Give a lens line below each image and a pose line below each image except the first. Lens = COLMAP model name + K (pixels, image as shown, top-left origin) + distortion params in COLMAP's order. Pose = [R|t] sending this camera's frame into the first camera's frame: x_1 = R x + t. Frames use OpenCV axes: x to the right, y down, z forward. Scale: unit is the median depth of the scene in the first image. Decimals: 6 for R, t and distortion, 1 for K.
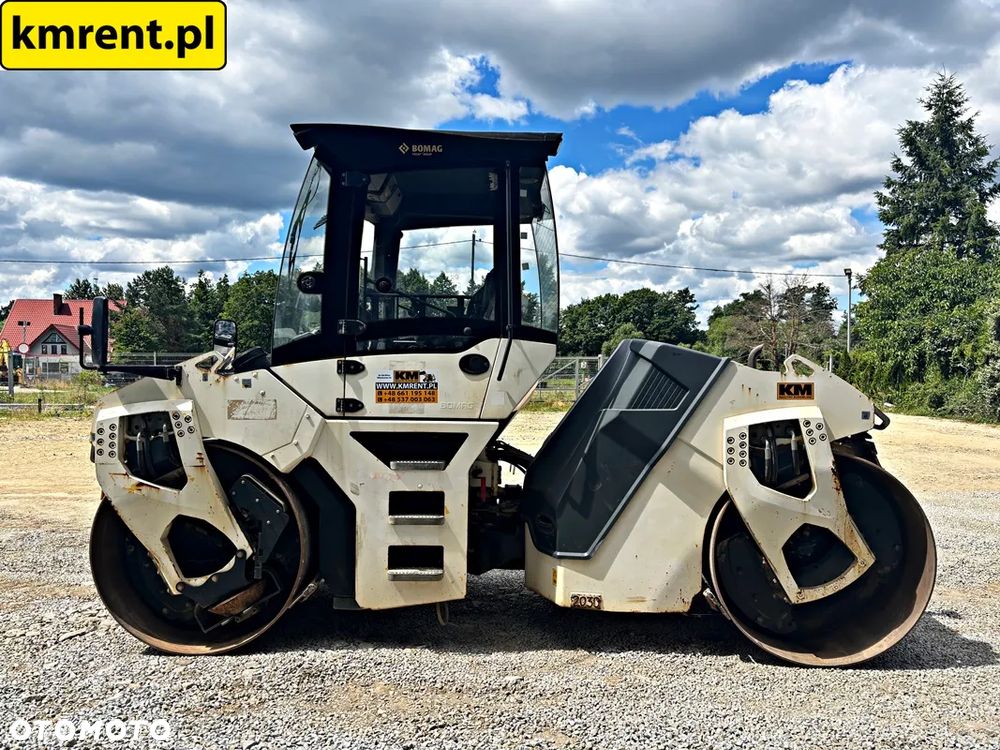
lens RADIAL K [[752.0, 0, 505.2], [0, 752.0, 382.0], [0, 0, 1]] dist [0.040294, -0.043861]
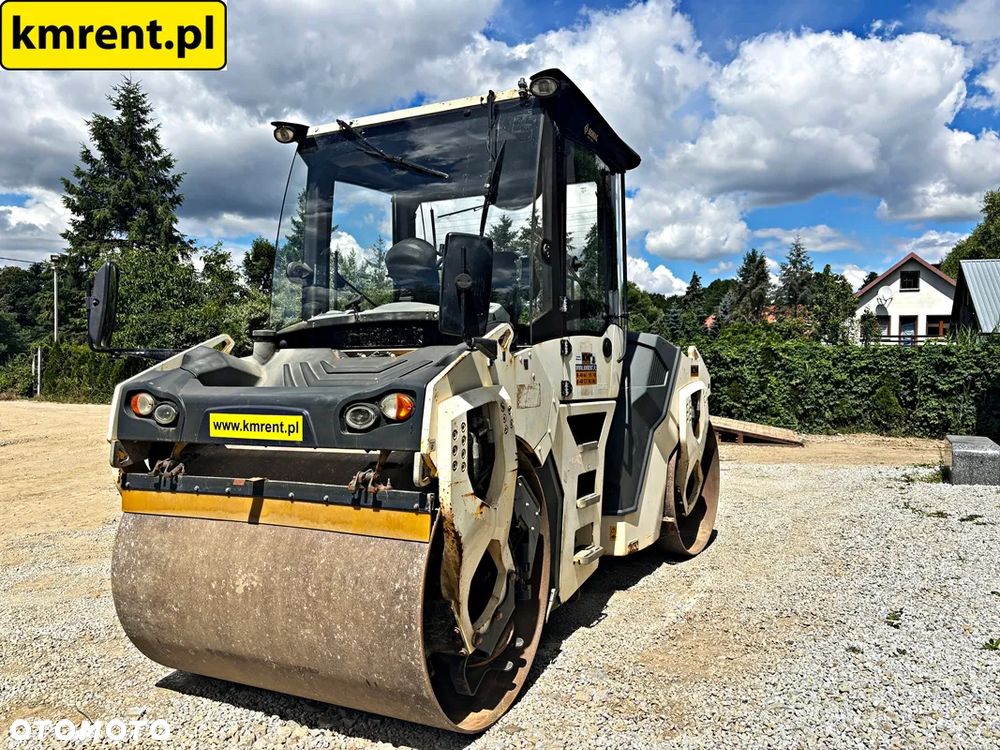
lens RADIAL K [[752.0, 0, 505.1], [0, 752.0, 379.8], [0, 0, 1]] dist [0.040294, -0.043861]
pose [[0.454364, -0.014064, 0.890705, -1.068584], [0.011223, 0.999886, 0.010063, 0.010151], [-0.890745, 0.005424, 0.454471, 0.639917]]
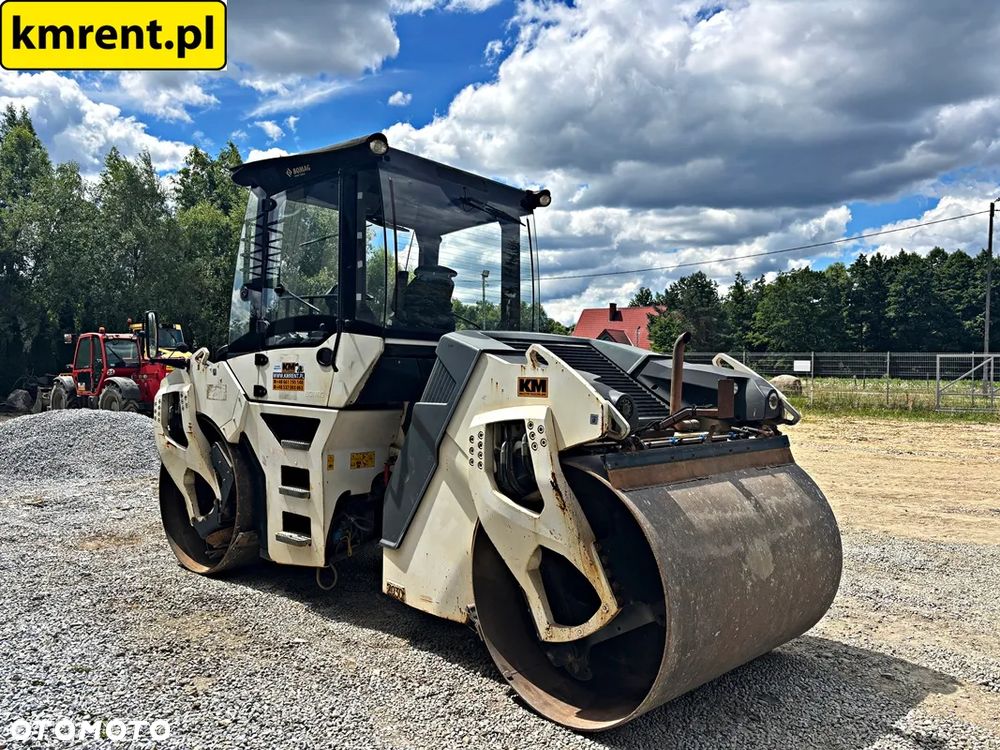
lens RADIAL K [[752.0, 0, 502.8], [0, 752.0, 377.1], [0, 0, 1]] dist [0.040294, -0.043861]
pose [[0.759813, 0.013562, -0.650001, 0.880145], [-0.017314, 0.999850, 0.000622, 0.000932], [0.649911, 0.010782, 0.759933, 0.325621]]
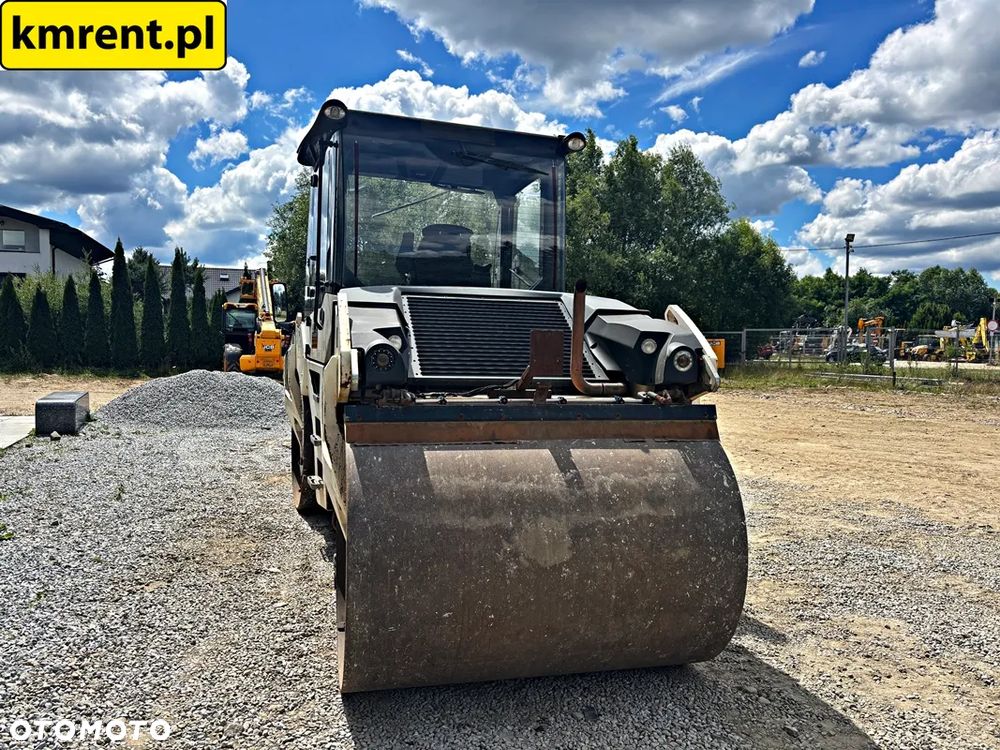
lens RADIAL K [[752.0, 0, 503.0], [0, 752.0, 366.1], [0, 0, 1]] dist [0.040294, -0.043861]
pose [[0.337983, 0.032581, -0.940588, 1.193330], [-0.027172, 0.999322, 0.024851, 0.017721], [0.940760, 0.017158, 0.338639, 0.863164]]
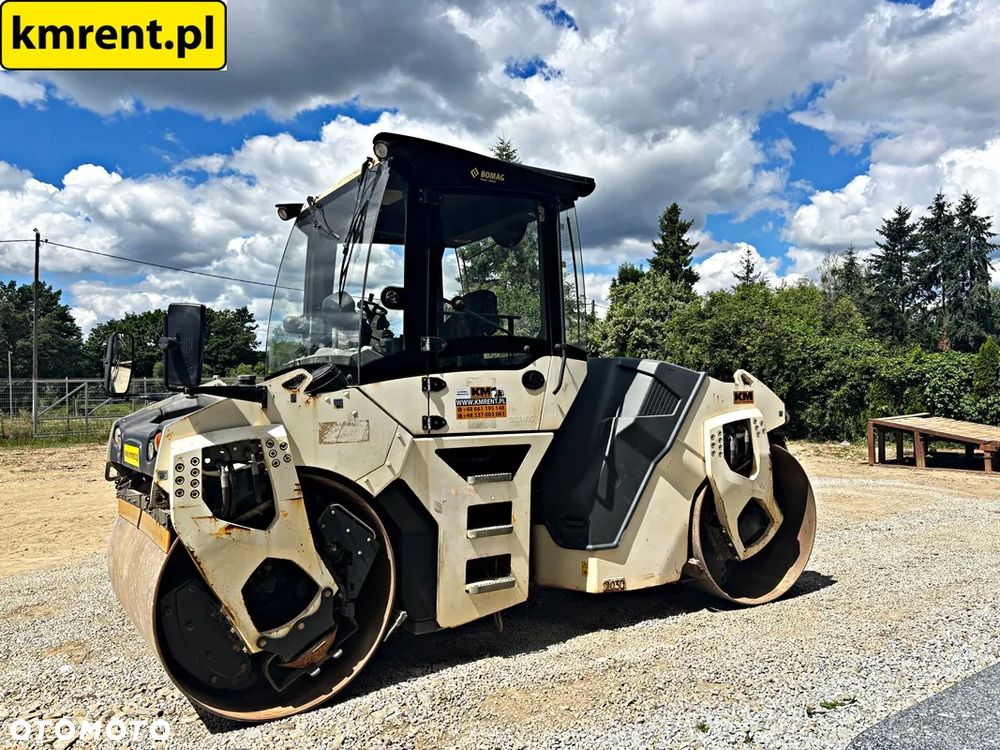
lens RADIAL K [[752.0, 0, 505.2], [0, 752.0, 381.4], [0, 0, 1]] dist [0.040294, -0.043861]
pose [[0.837176, -0.012592, 0.546789, -0.664611], [0.028121, 0.999404, -0.020040, -0.001136], [-0.546211, 0.032153, 0.837030, 0.118994]]
